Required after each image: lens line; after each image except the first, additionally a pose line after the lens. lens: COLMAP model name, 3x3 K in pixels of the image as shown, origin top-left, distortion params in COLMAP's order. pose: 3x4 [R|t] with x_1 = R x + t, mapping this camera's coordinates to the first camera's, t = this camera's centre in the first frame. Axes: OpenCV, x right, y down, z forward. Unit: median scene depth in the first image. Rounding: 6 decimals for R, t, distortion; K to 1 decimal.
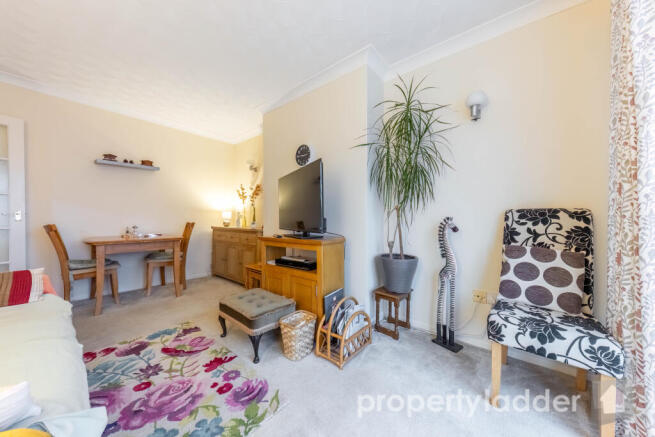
lens RADIAL K [[222.1, 0, 328.7], [0, 222.1, 218.9], [0, 0, 1]] dist [0.000220, -0.000003]
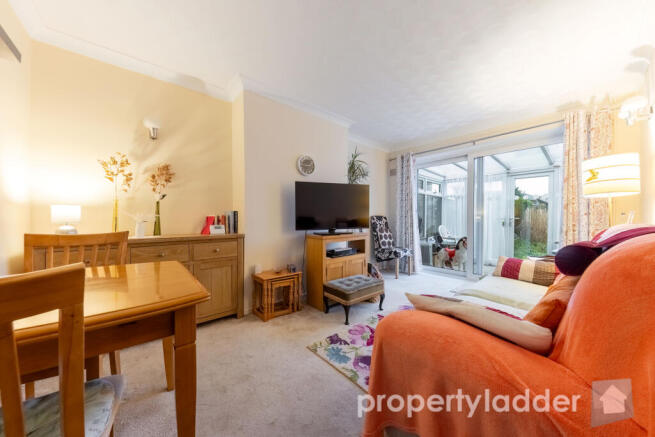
lens RADIAL K [[222.1, 0, 328.5], [0, 222.1, 219.9], [0, 0, 1]] dist [0.000220, -0.000003]
pose [[0.182253, -0.008628, 0.983214, -1.687303], [0.005641, 0.999954, 0.007729, -0.014738], [-0.983236, 0.004138, 0.182293, 0.925230]]
